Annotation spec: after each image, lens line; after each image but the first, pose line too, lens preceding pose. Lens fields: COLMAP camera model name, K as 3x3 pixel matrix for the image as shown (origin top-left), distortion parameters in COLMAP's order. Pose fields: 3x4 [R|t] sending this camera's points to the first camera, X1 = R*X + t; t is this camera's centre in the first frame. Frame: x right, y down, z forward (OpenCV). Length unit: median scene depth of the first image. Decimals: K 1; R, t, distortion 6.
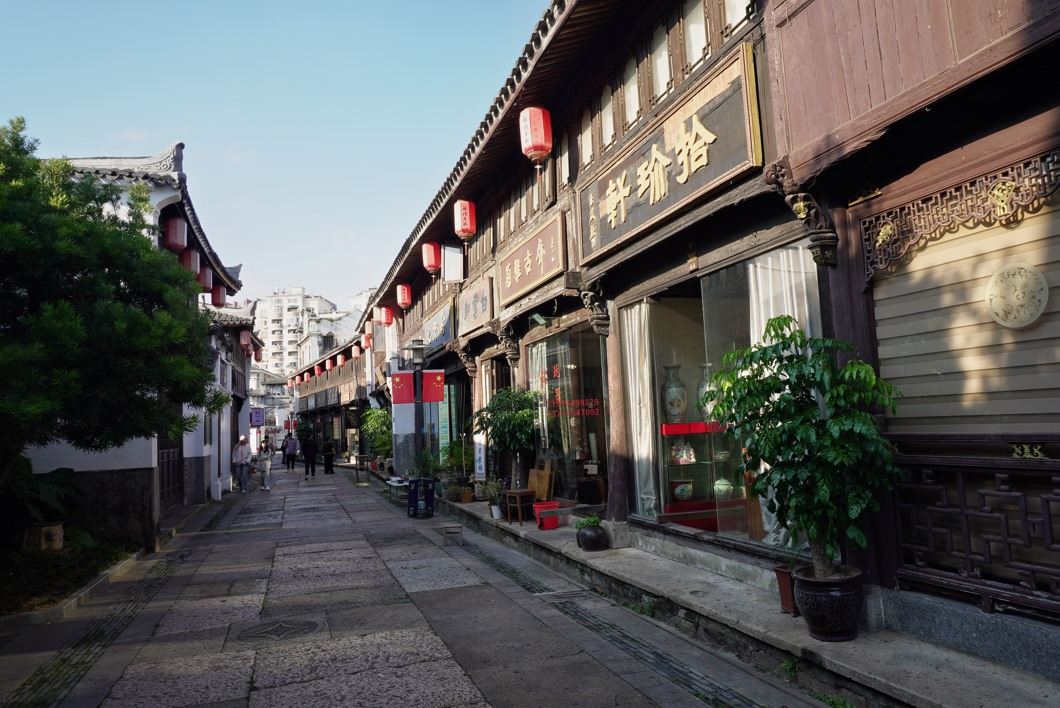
lens RADIAL K [[713.0, 0, 530.5], [0, 713.0, 356.7], [0, 0, 1]] dist [-0.048335, 0.035224]
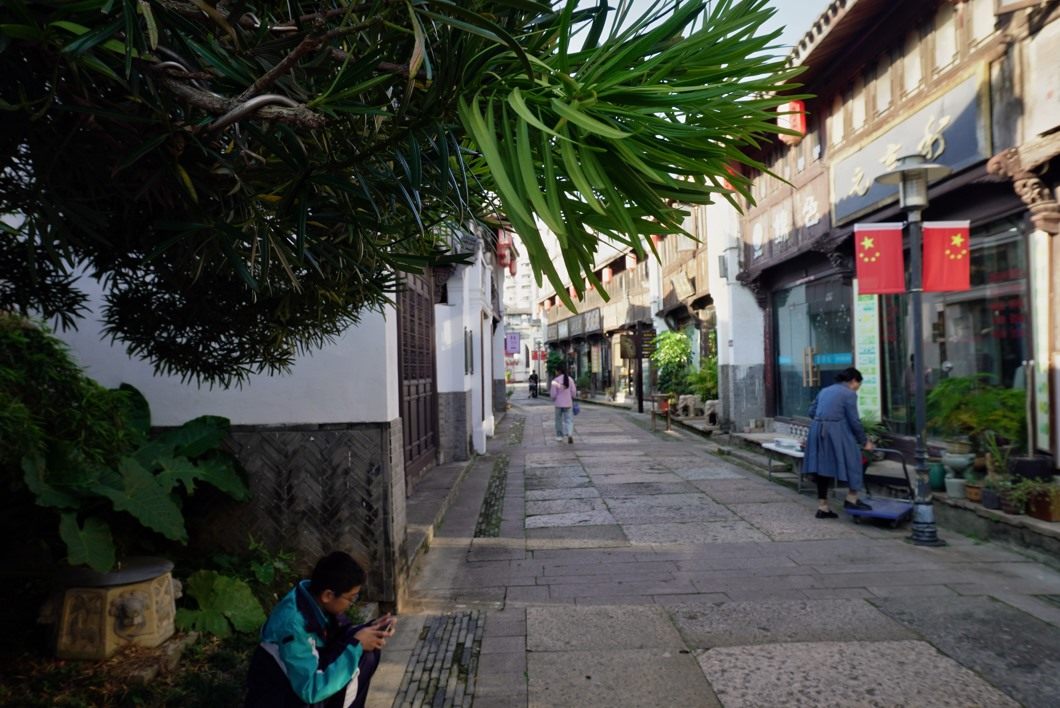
lens RADIAL K [[713.0, 0, 529.4], [0, 713.0, 353.6], [0, 0, 1]] dist [-0.048335, 0.035224]
pose [[0.951752, 0.016790, -0.306410, -0.203429], [0.009346, 0.996453, 0.083631, 0.050760], [0.306727, -0.082459, 0.948219, 0.390689]]
